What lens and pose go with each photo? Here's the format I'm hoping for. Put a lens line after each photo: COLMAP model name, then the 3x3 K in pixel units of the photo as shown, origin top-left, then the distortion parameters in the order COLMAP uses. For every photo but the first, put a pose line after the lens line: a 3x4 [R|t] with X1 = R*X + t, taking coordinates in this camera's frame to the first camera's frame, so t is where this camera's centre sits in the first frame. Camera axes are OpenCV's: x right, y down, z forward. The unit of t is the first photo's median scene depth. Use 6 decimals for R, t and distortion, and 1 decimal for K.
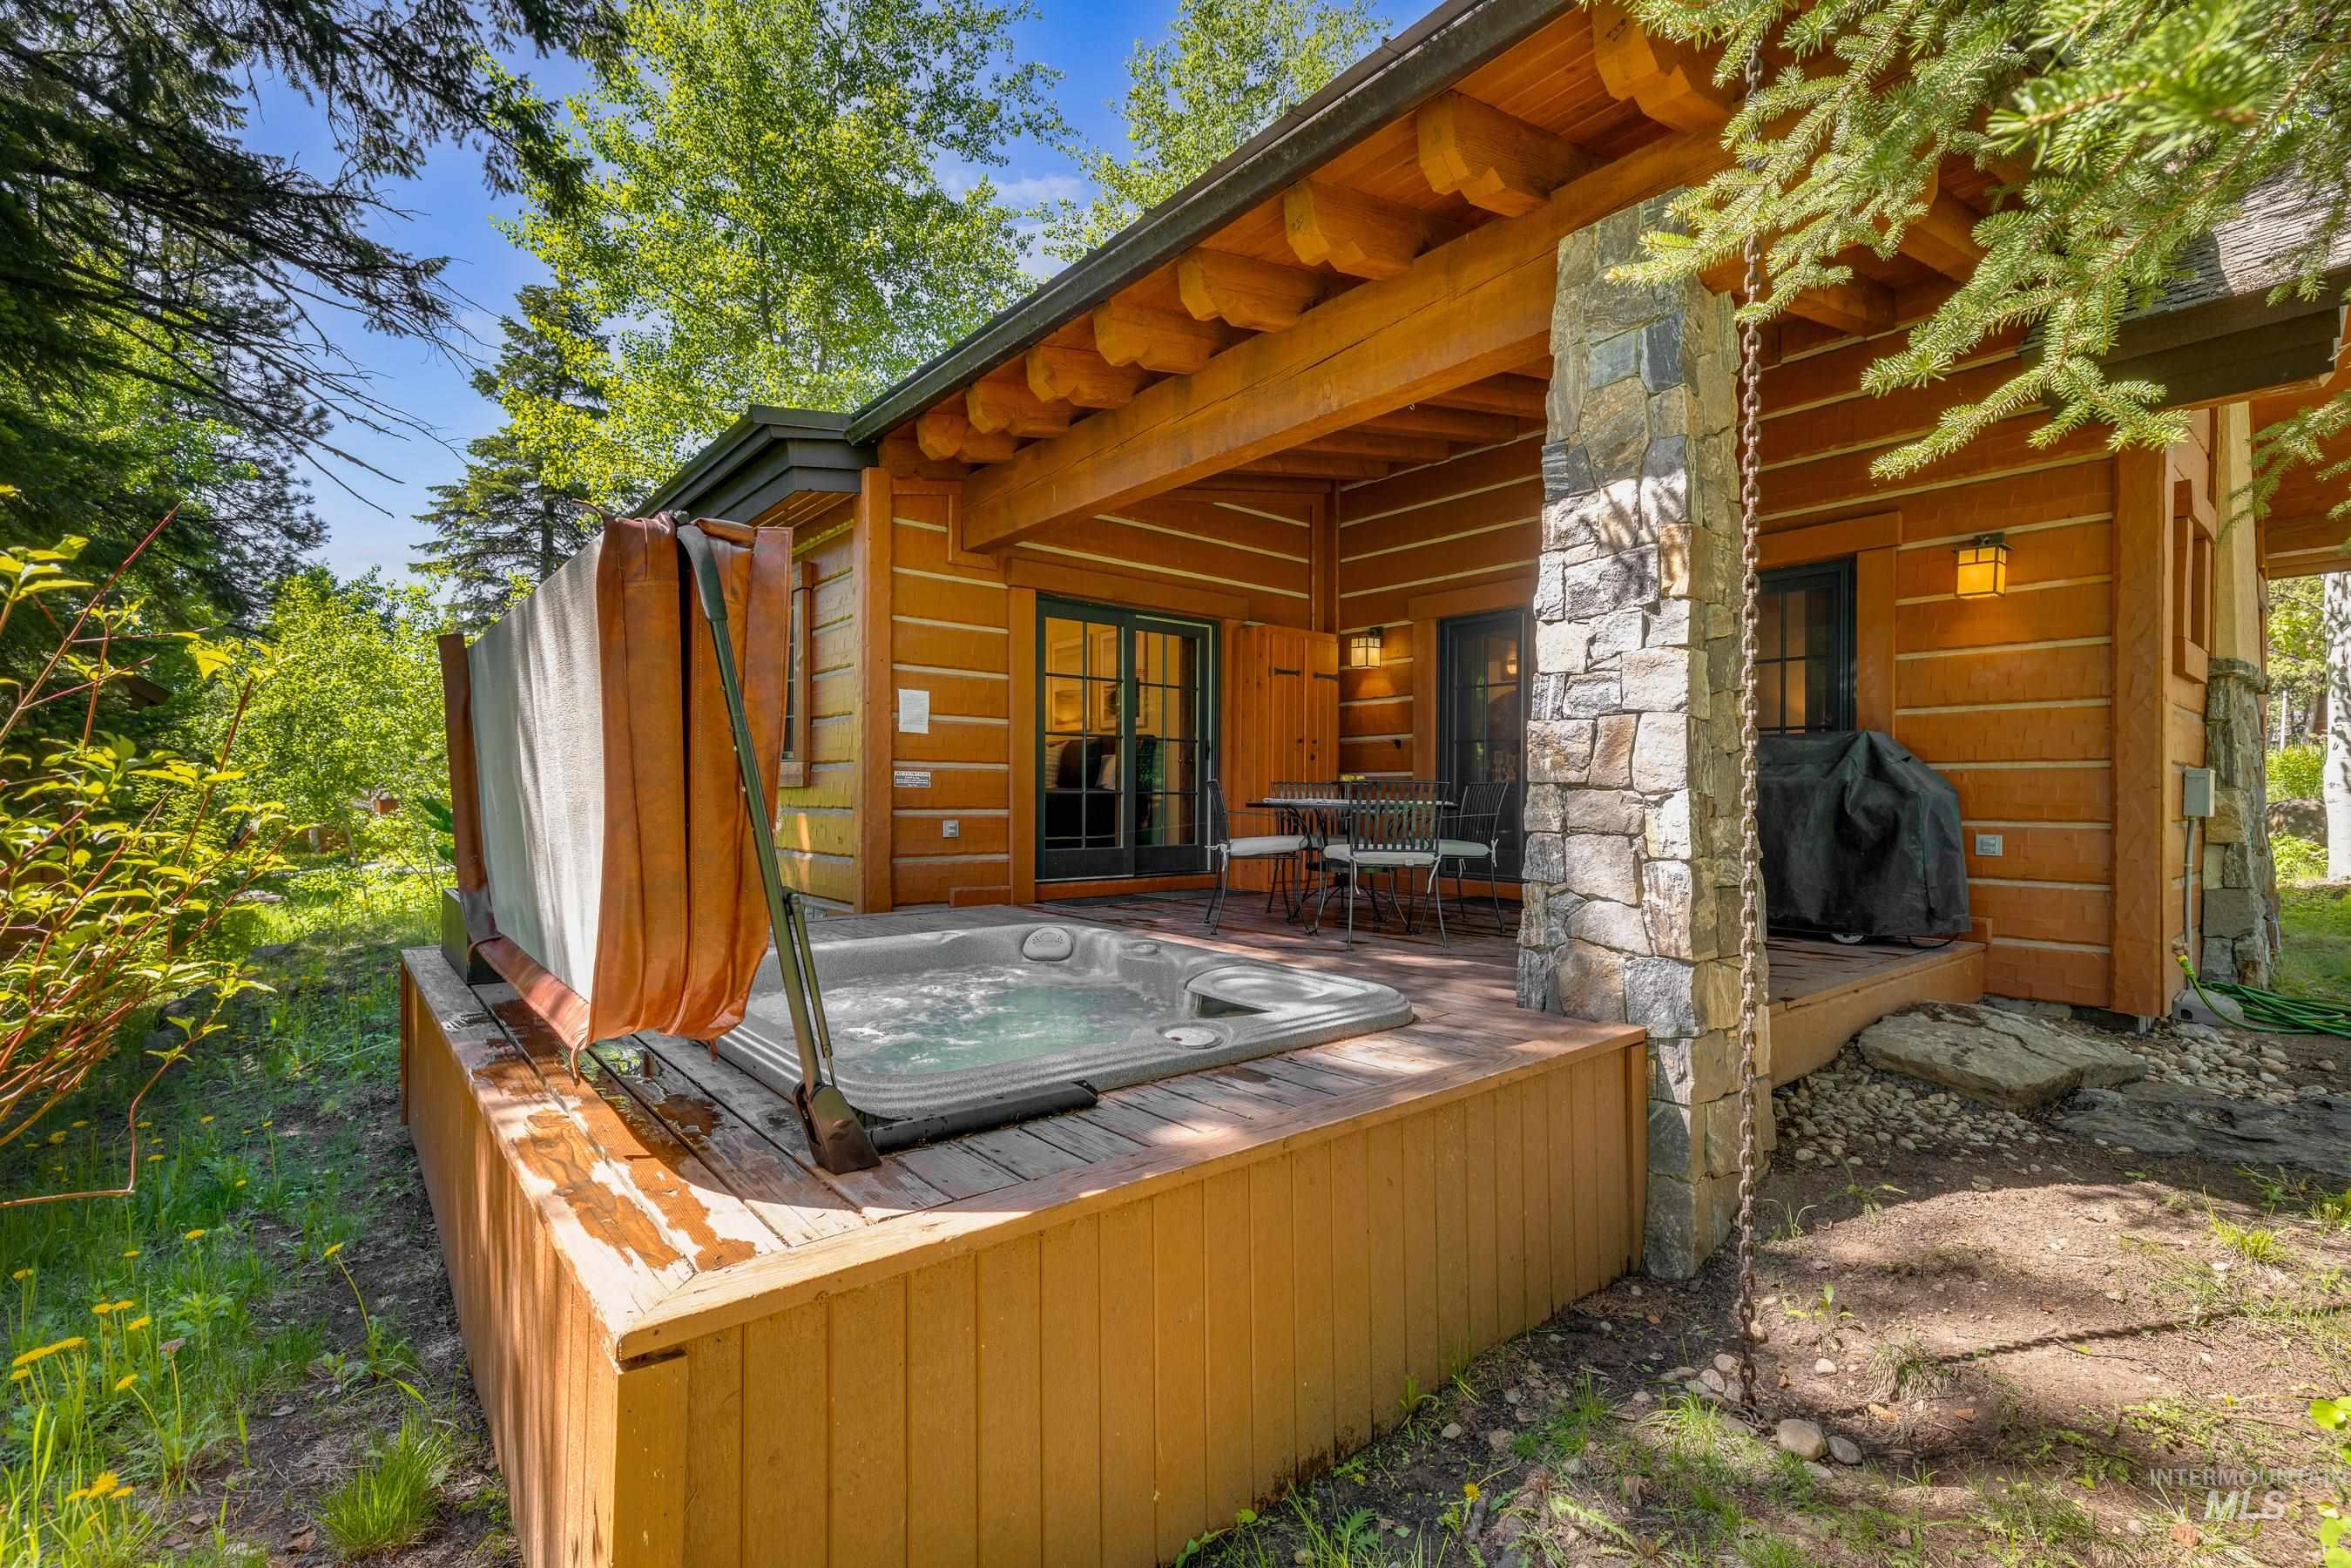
lens RADIAL K [[1026.8, 0, 1154.0], [0, 1026.8, 785.0], [0, 0, 1]] dist [-0.000547, -0.000559]
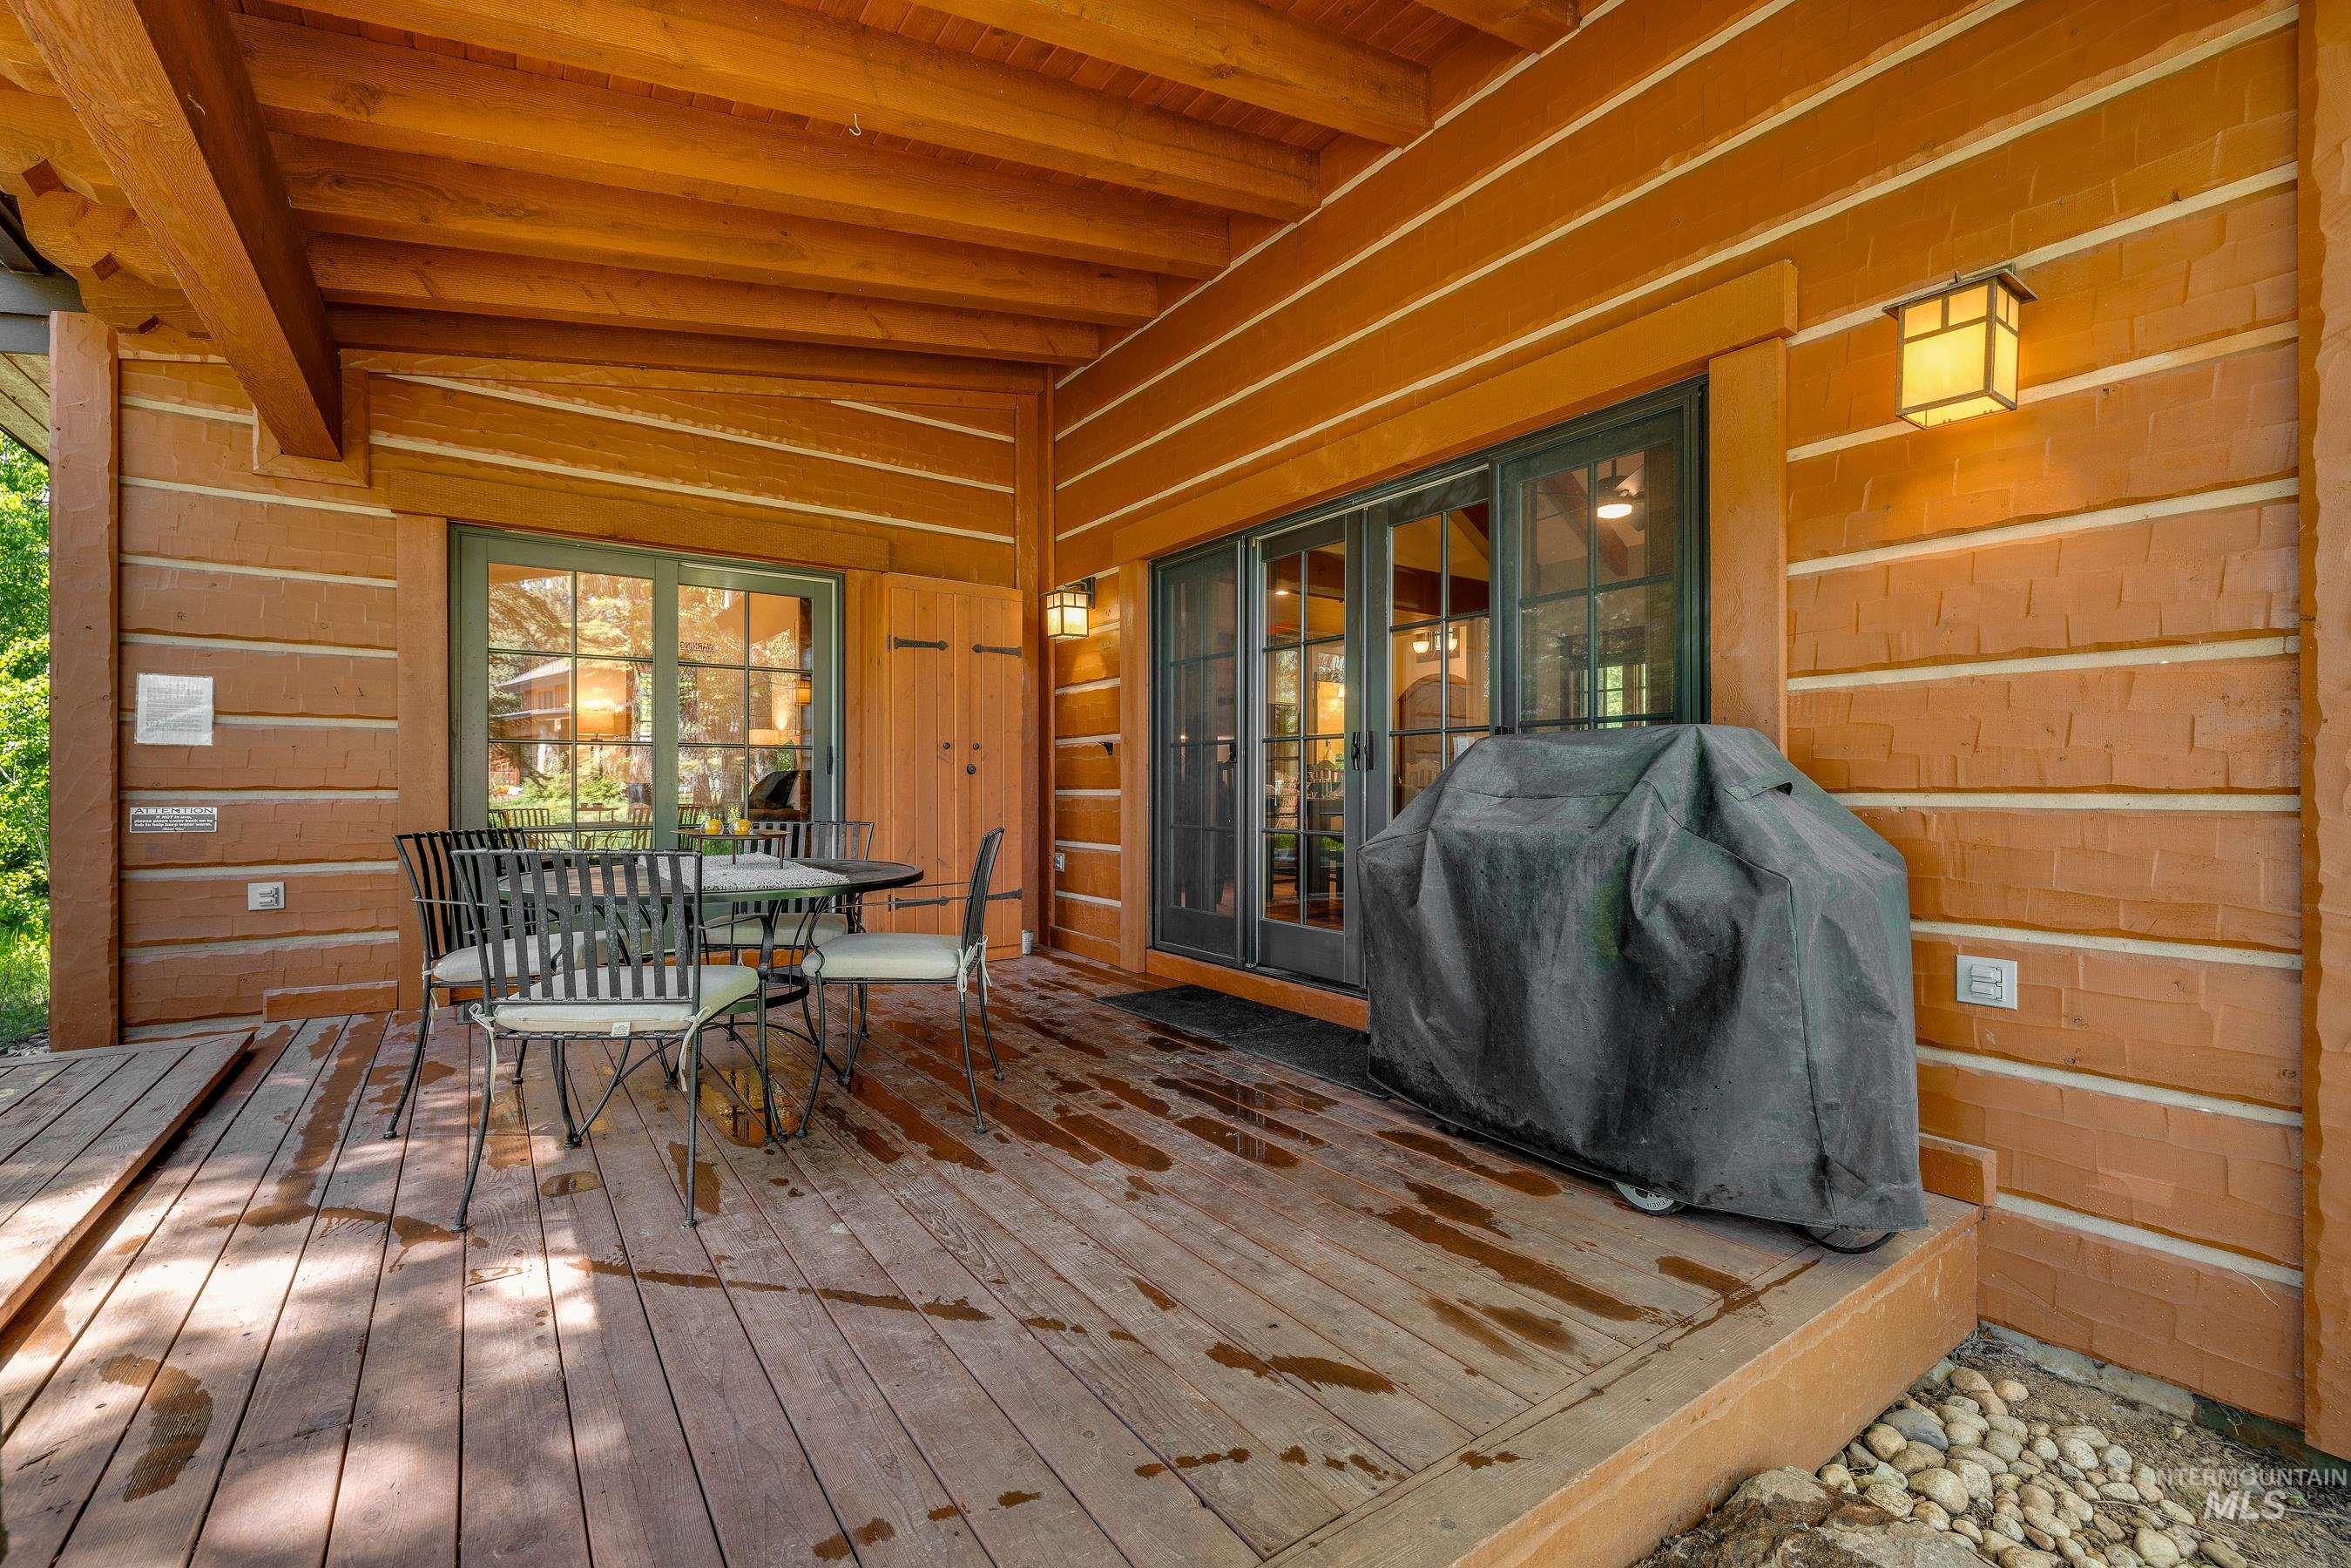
lens RADIAL K [[977.0, 0, 1156.6], [0, 977.0, 775.5], [0, 0, 1]] dist [-0.005876, 0.002200]
pose [[0.997198, -0.008638, -0.074306, 0.495292], [0.008478, 0.999961, -0.002466, -0.031845], [0.074324, 0.001829, 0.997232, 0.562621]]
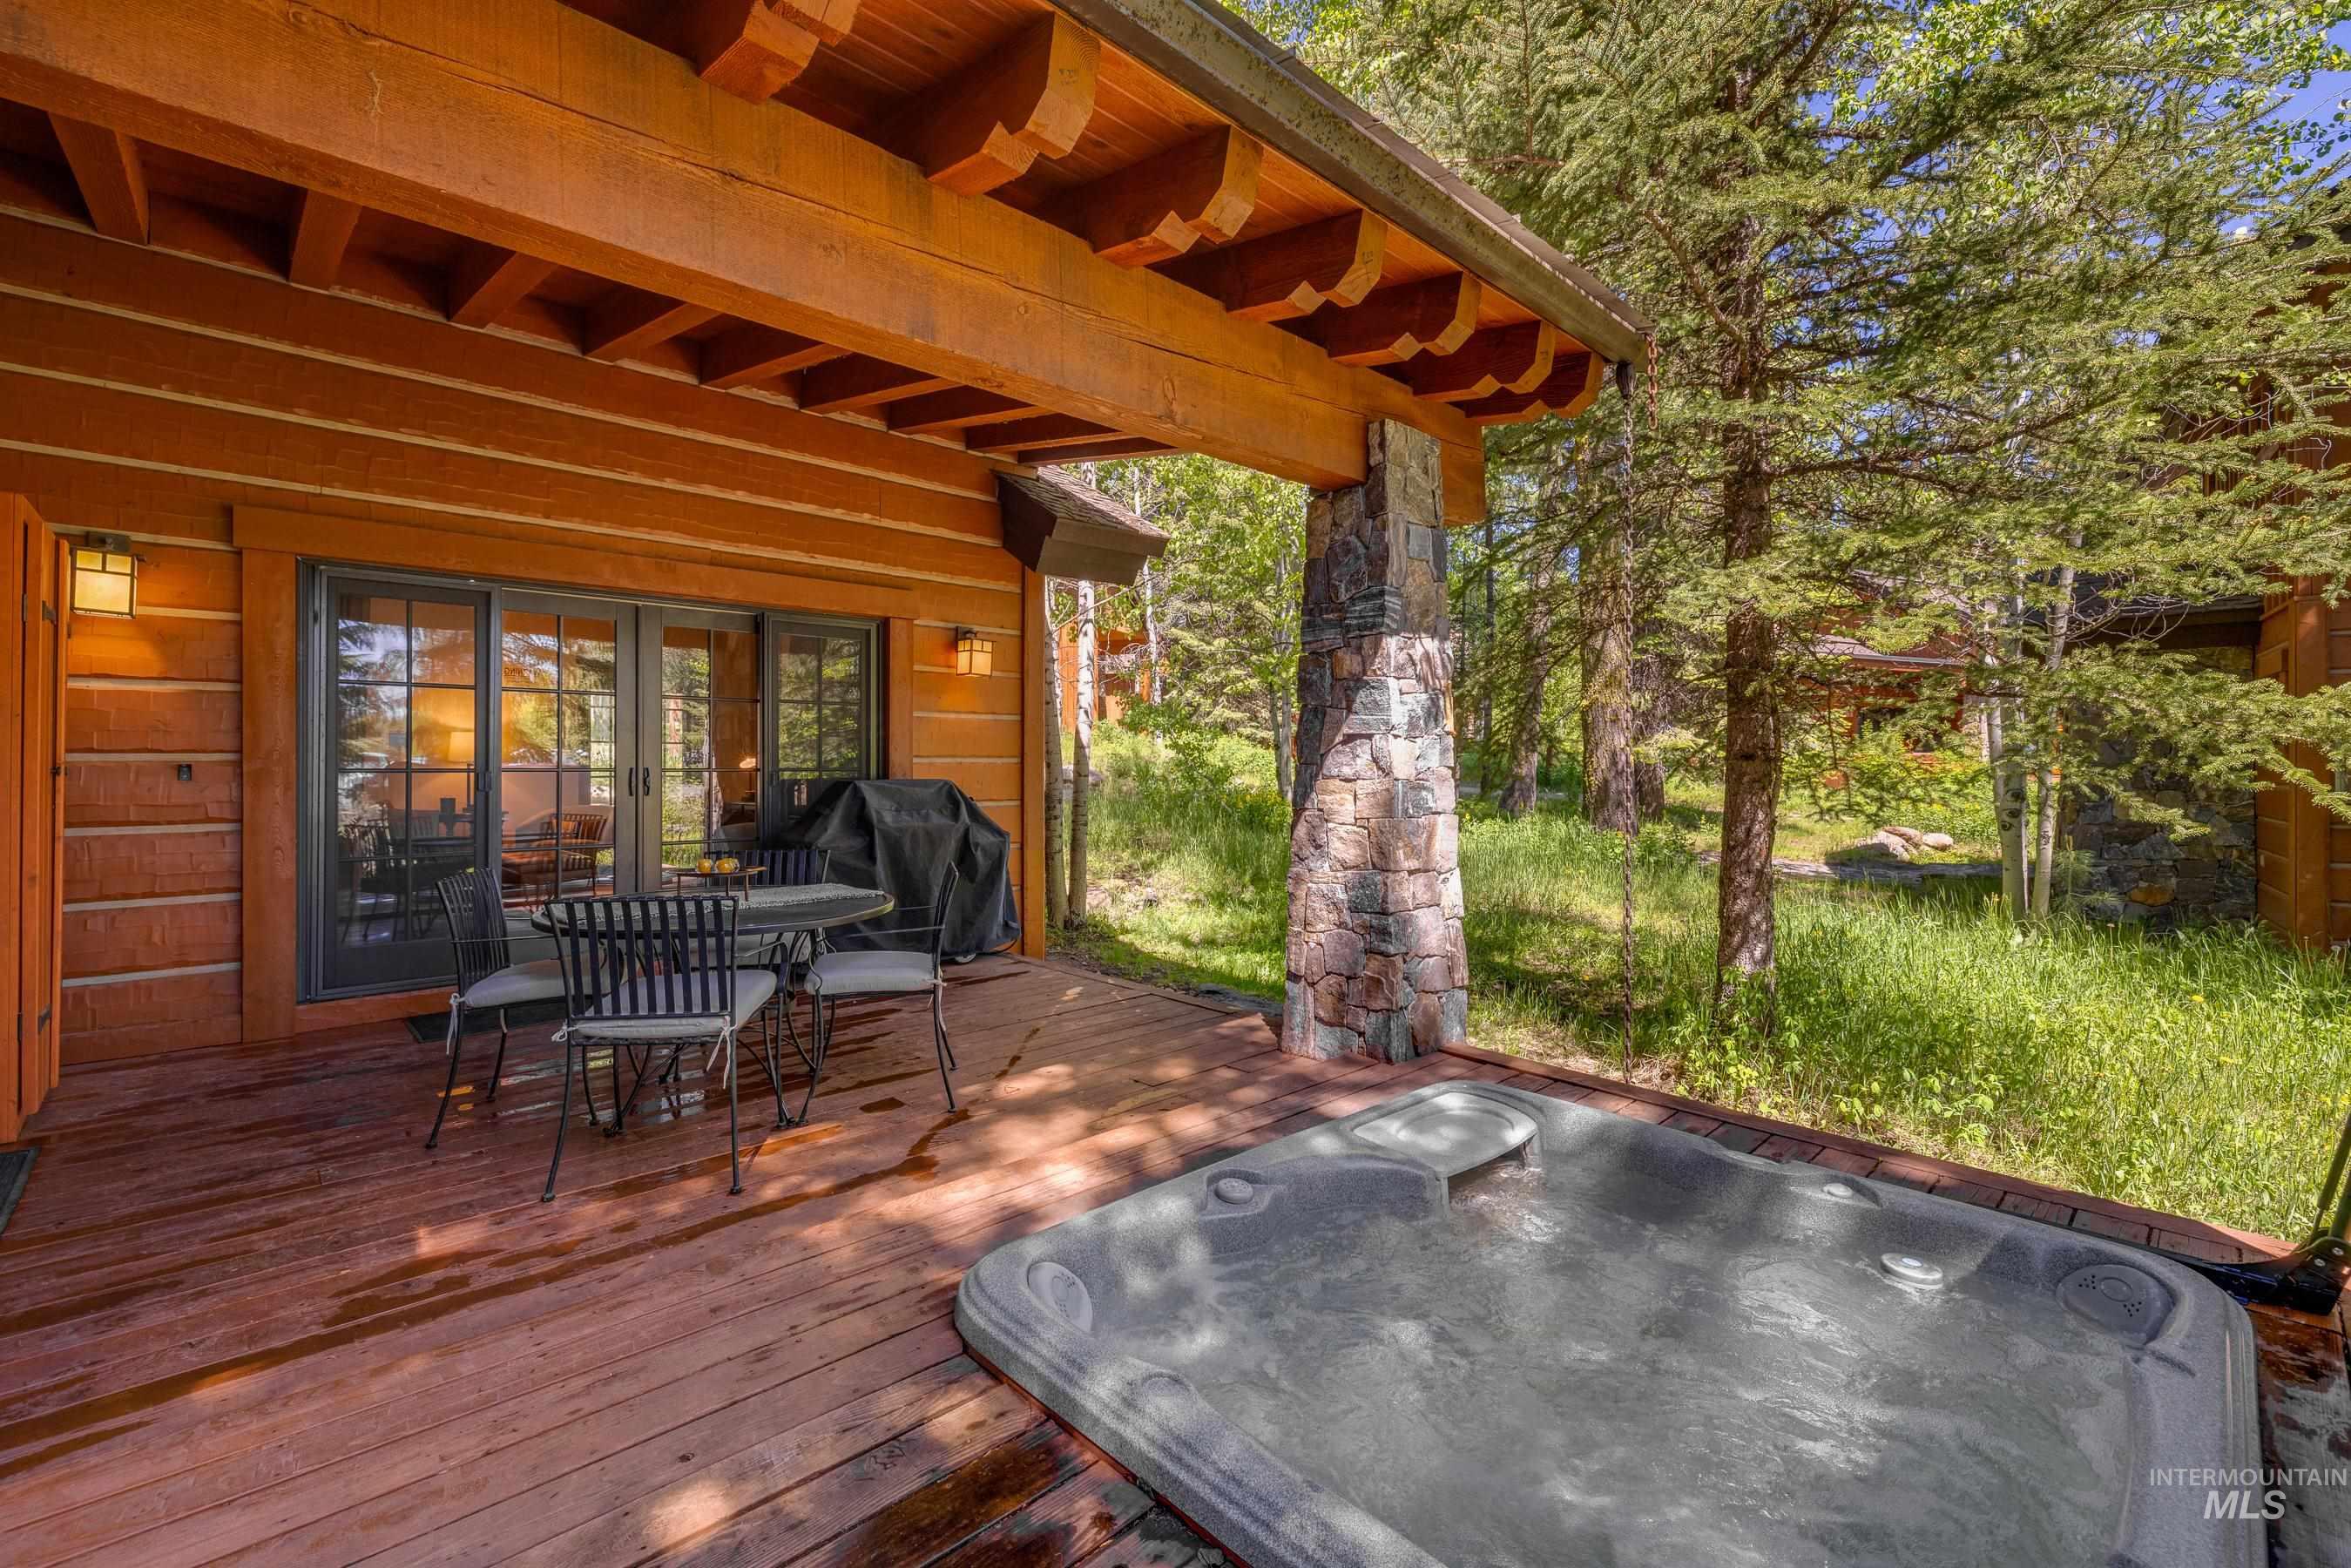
lens RADIAL K [[977.0, 0, 1159.3], [0, 977.0, 756.0], [0, 0, 1]] dist [-0.005876, 0.002200]
pose [[-0.069324, 0.001585, 0.997593, -0.456283], [-0.008648, 0.999960, -0.002190, -0.081582], [-0.997557, -0.008779, -0.069308, 0.849541]]
